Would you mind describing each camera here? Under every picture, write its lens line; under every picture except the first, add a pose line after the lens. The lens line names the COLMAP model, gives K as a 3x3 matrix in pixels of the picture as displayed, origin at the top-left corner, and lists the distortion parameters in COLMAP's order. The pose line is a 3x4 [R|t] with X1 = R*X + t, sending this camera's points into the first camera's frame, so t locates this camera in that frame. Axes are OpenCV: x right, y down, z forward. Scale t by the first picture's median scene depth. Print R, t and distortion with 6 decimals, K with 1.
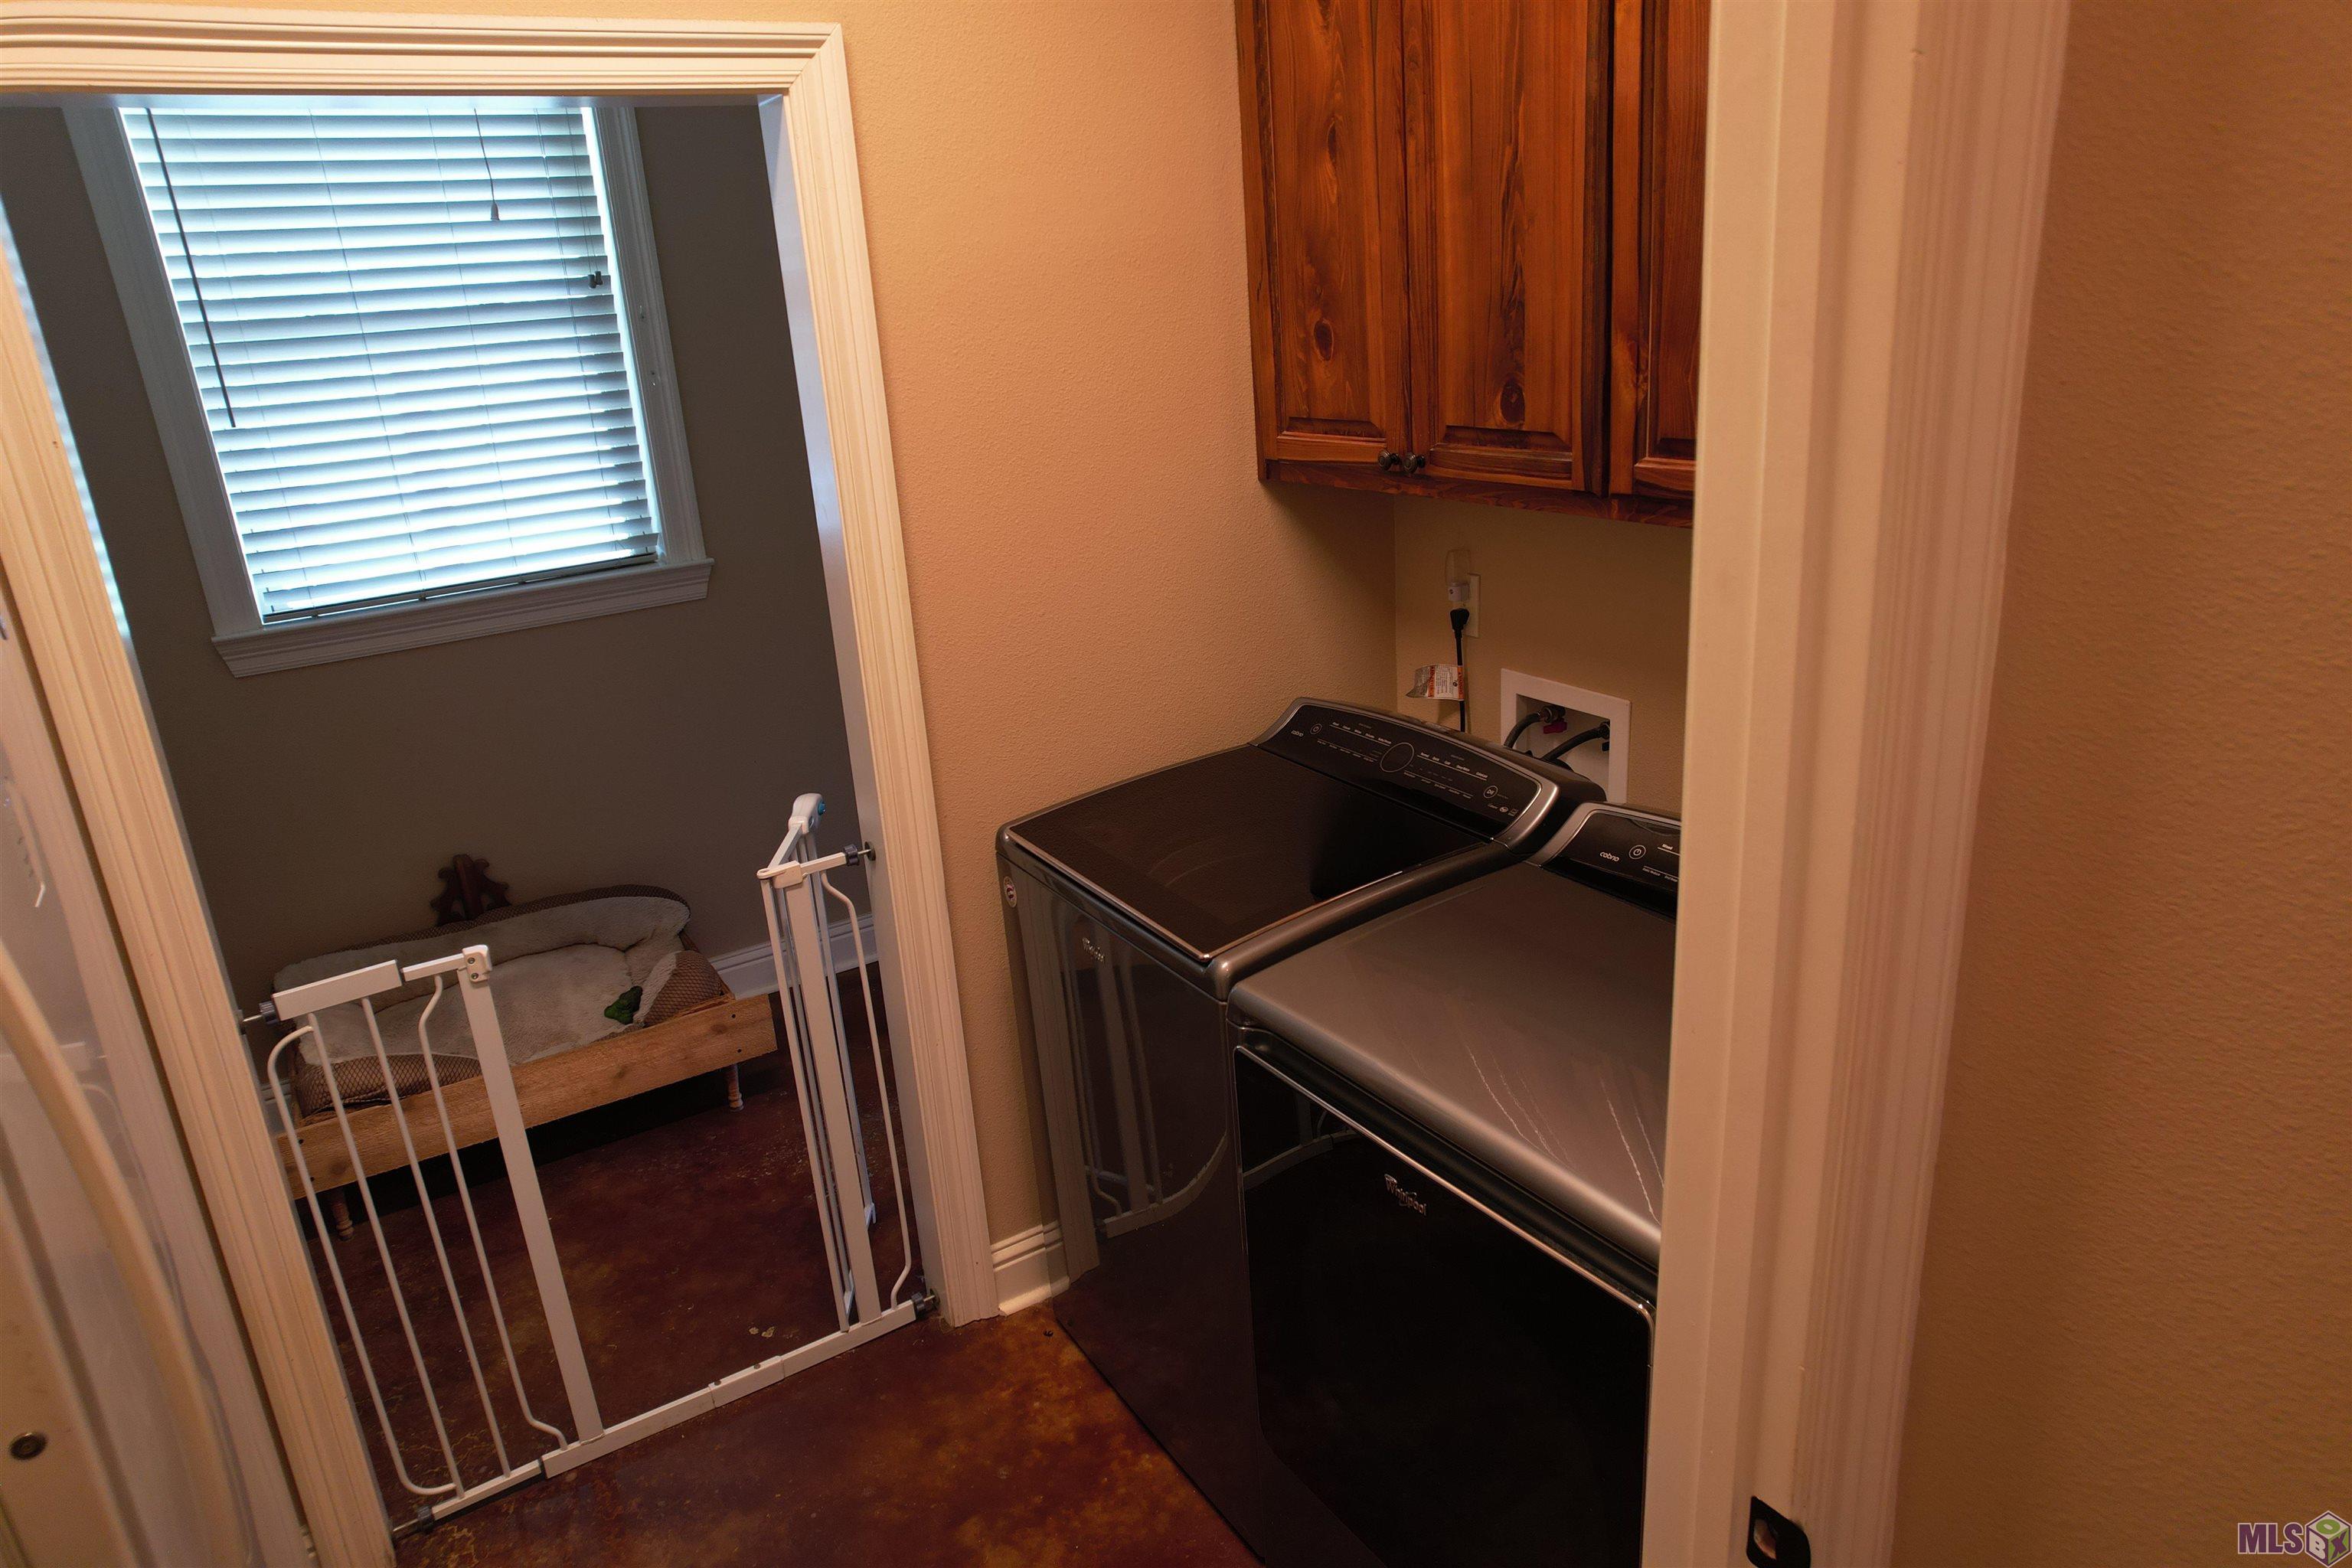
lens RADIAL K [[1481.8, 0, 1169.6], [0, 1481.8, 787.7], [0, 0, 1]] dist [-0.041006, 0.011318]
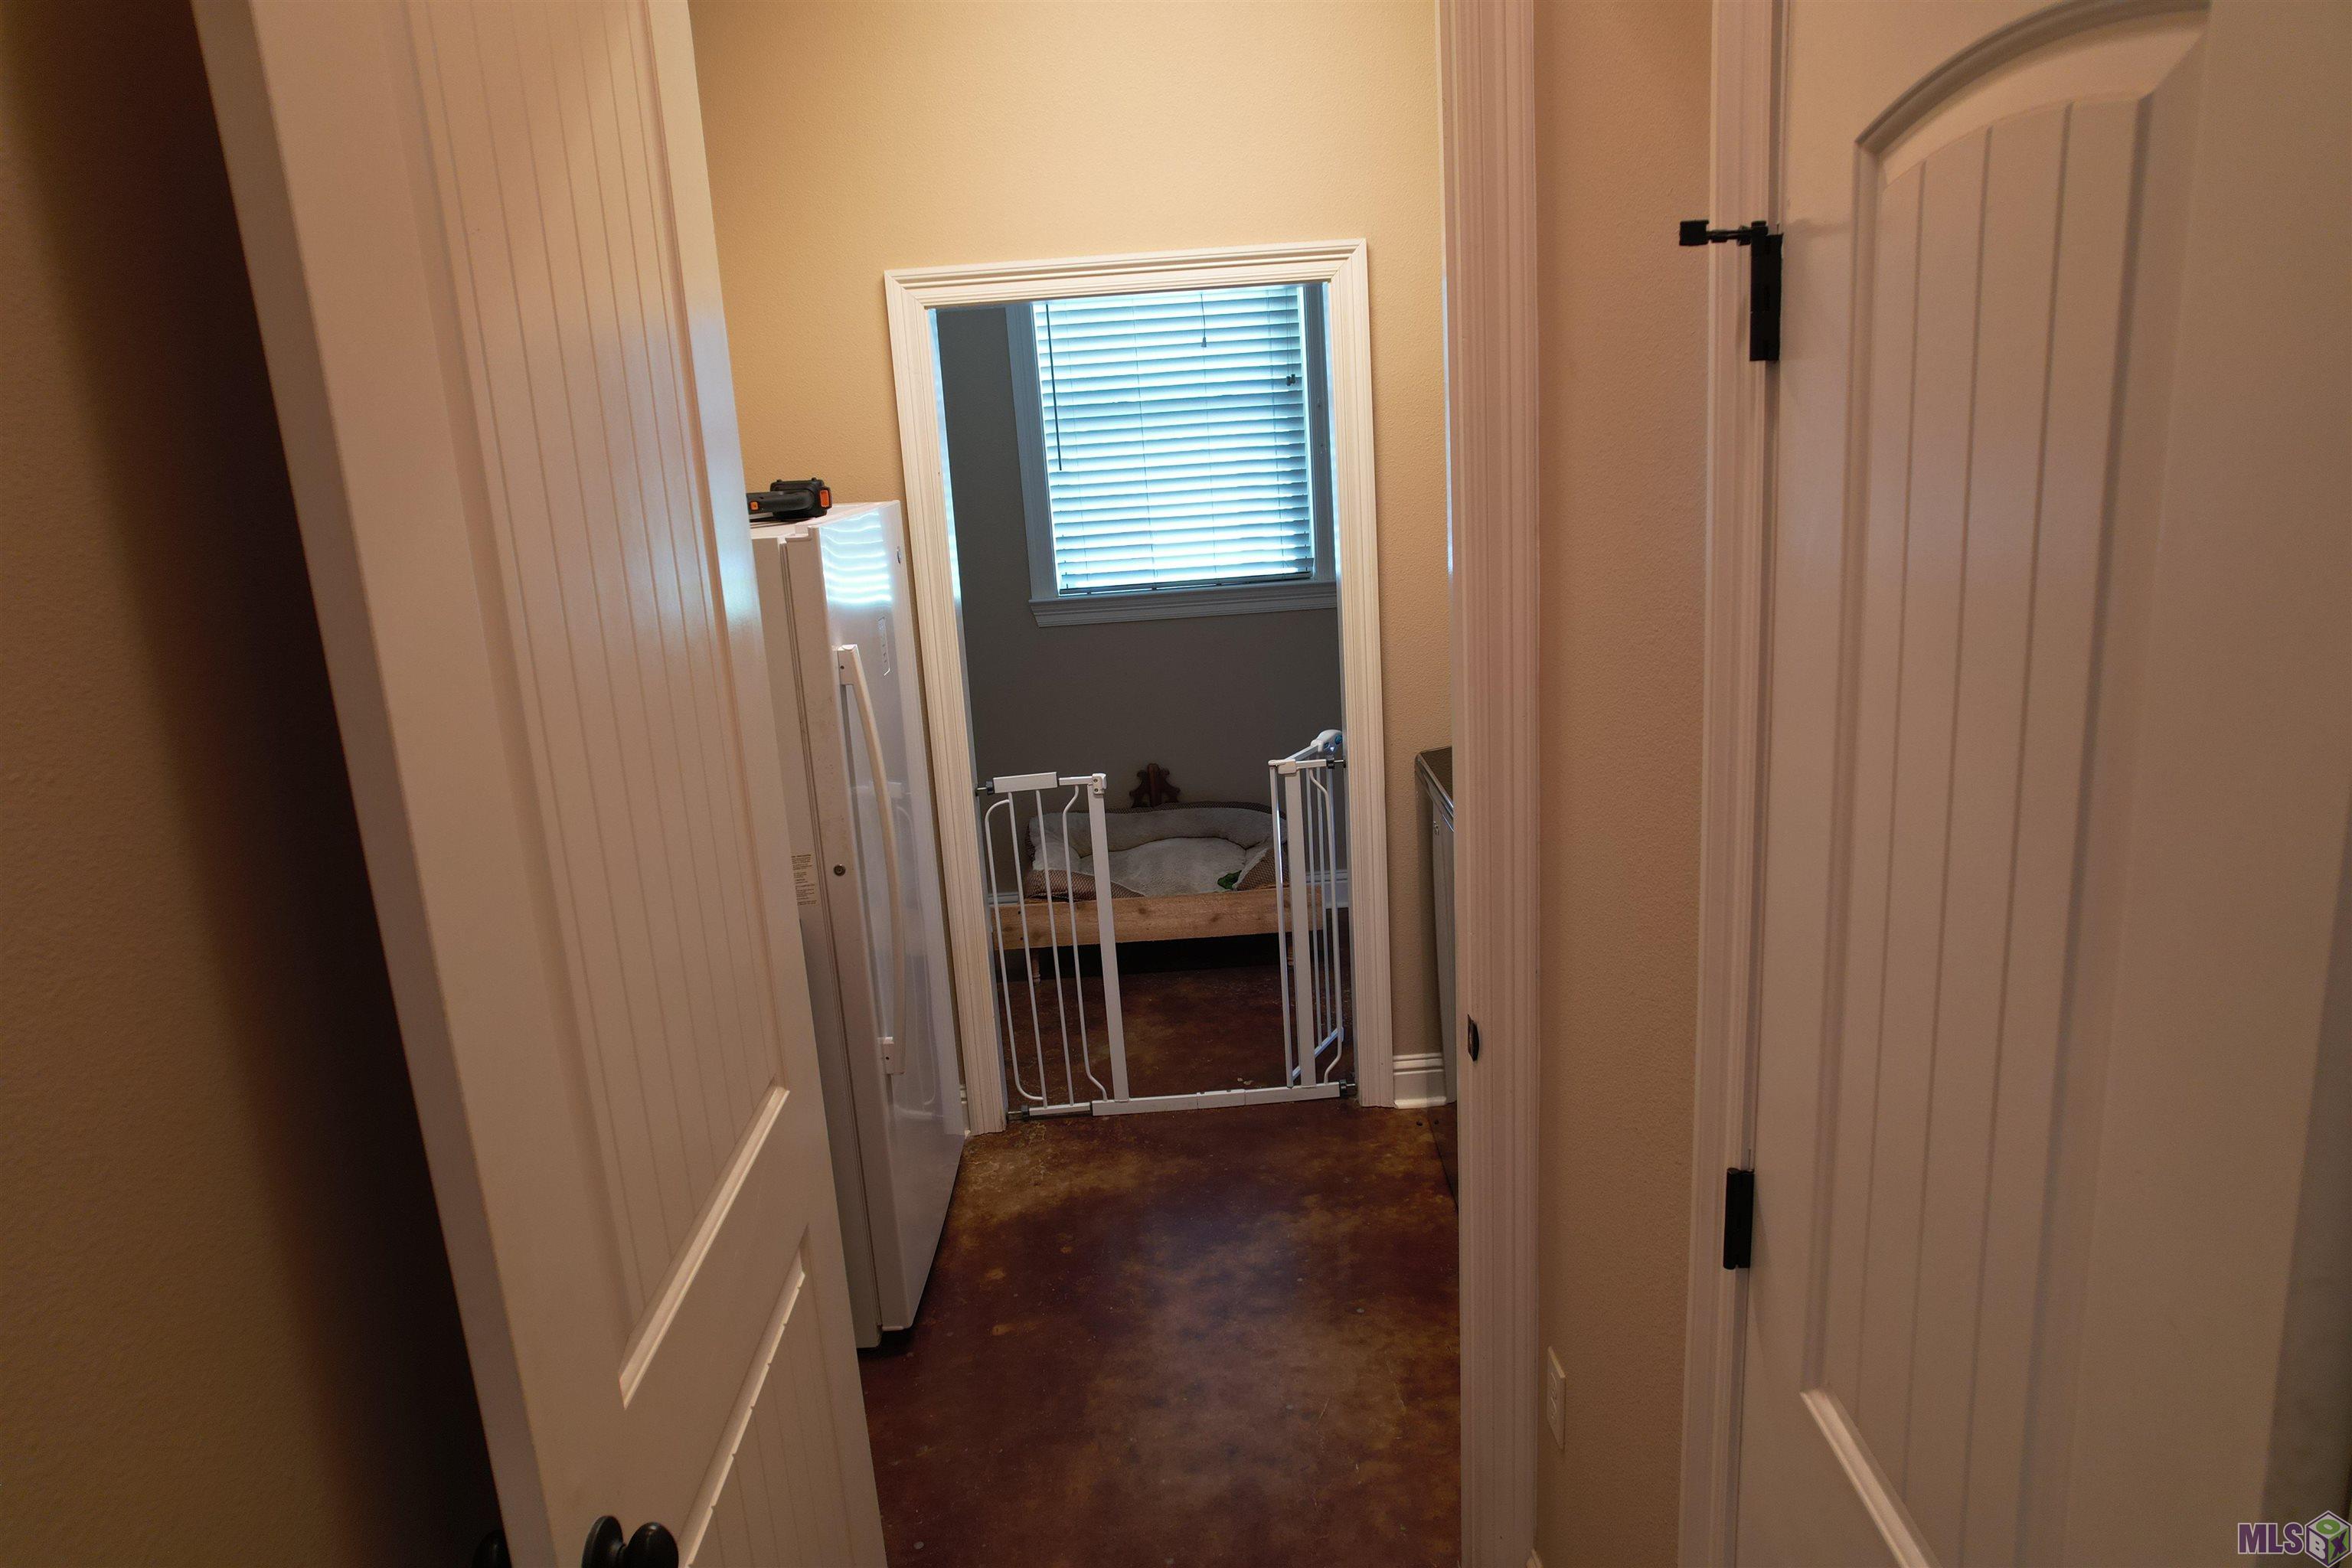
lens RADIAL K [[1481.8, 0, 1184.0], [0, 1481.8, 780.8], [0, 0, 1]] dist [-0.041006, 0.011318]
pose [[0.855722, 0.134515, -0.499646, 0.327059], [-0.159534, 0.987164, -0.007462, 0.078511], [0.492229, 0.086096, 0.866198, -0.306156]]
